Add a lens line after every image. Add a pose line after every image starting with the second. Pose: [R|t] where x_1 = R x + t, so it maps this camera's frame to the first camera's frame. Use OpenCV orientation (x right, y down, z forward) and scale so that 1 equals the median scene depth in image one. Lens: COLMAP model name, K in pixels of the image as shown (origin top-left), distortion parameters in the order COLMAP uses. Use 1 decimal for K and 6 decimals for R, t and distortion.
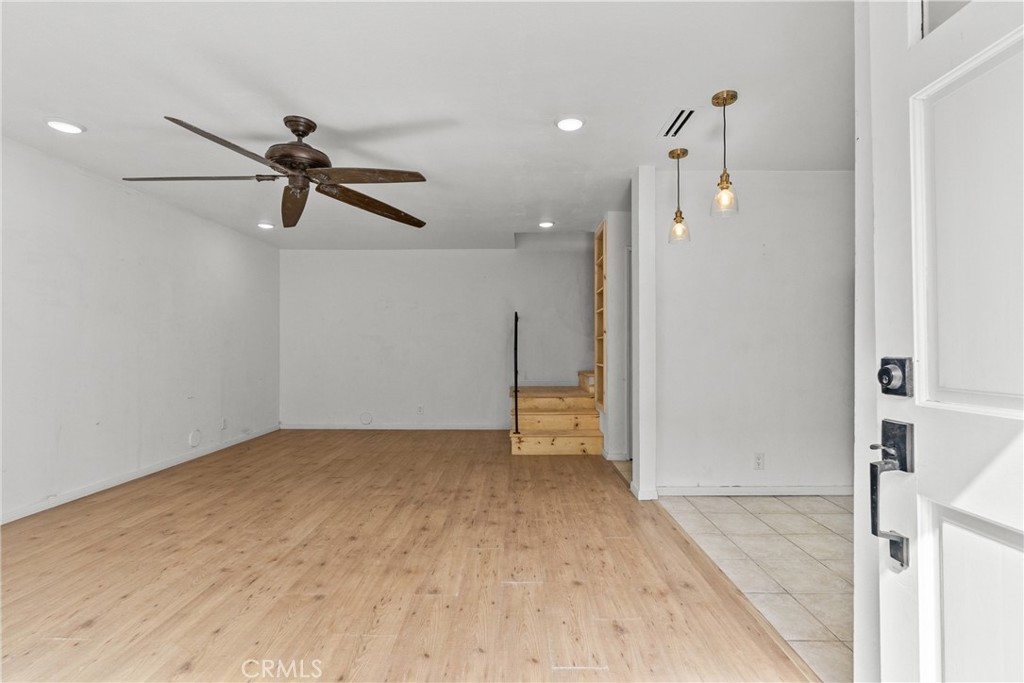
lens RADIAL K [[469.0, 0, 520.0], [0, 469.0, 344.6], [0, 0, 1]] dist [-0.013009, 0.004559]
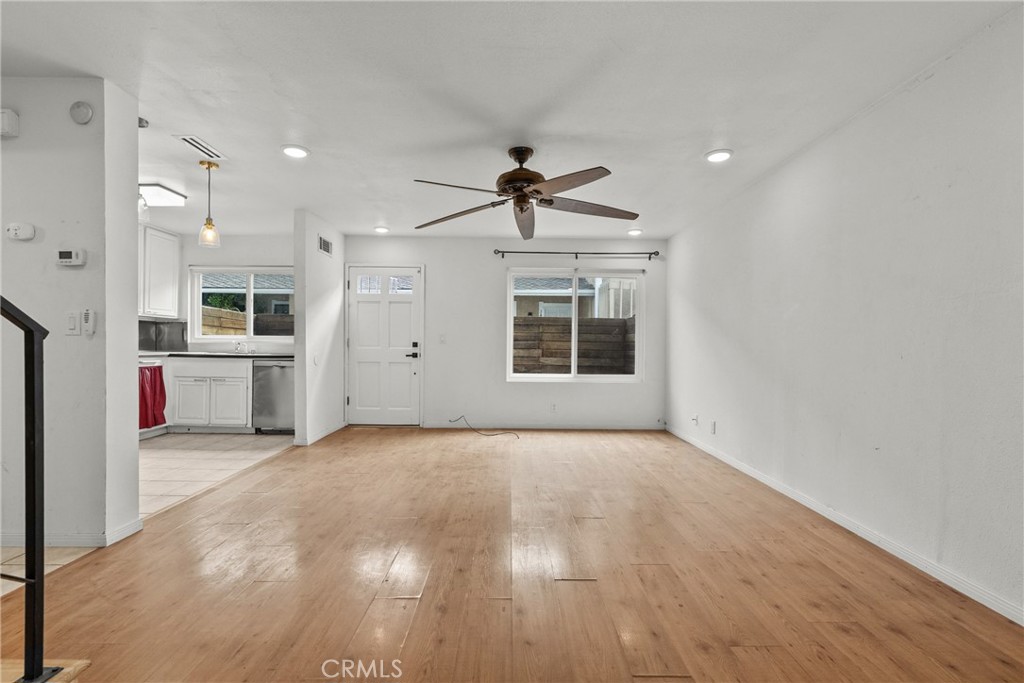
lens RADIAL K [[469.0, 0, 521.6], [0, 469.0, 347.5], [0, 0, 1]] dist [-0.013009, 0.004559]
pose [[-0.999939, -0.007857, -0.007795, -0.444411], [-0.007888, 0.999961, 0.003877, 0.021150], [0.007764, 0.003939, -0.999962, 2.081010]]
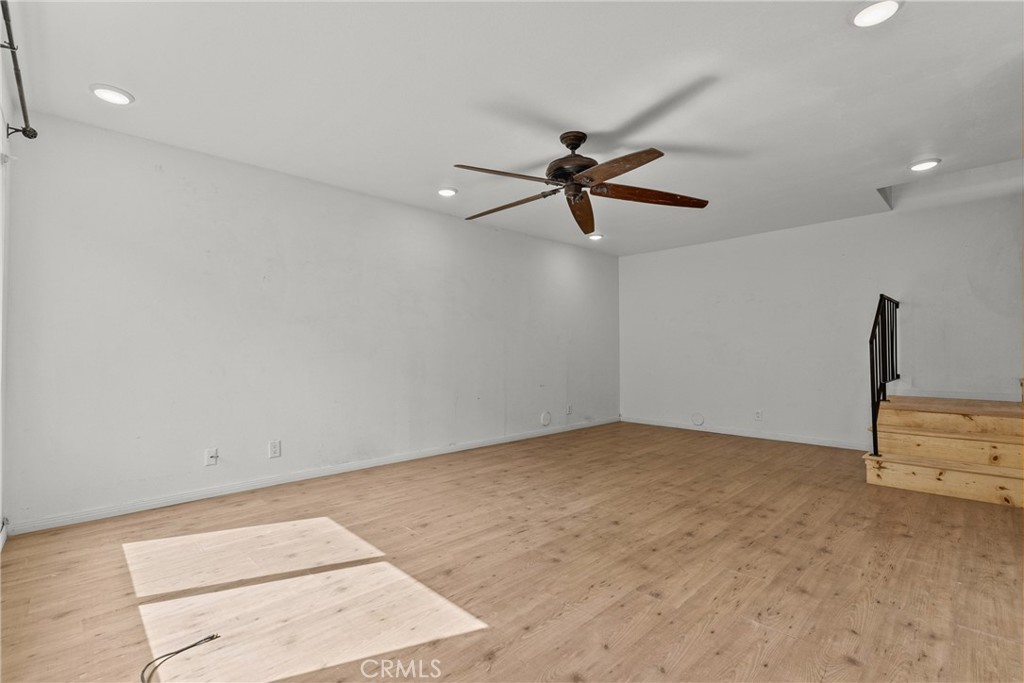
lens RADIAL K [[469.0, 0, 507.9], [0, 469.0, 344.1], [0, 0, 1]] dist [-0.013009, 0.004559]
pose [[0.691227, -0.013240, -0.722516, 0.208544], [0.003984, 0.999887, -0.014512, 0.033794], [0.722627, 0.007153, 0.691201, 0.108354]]
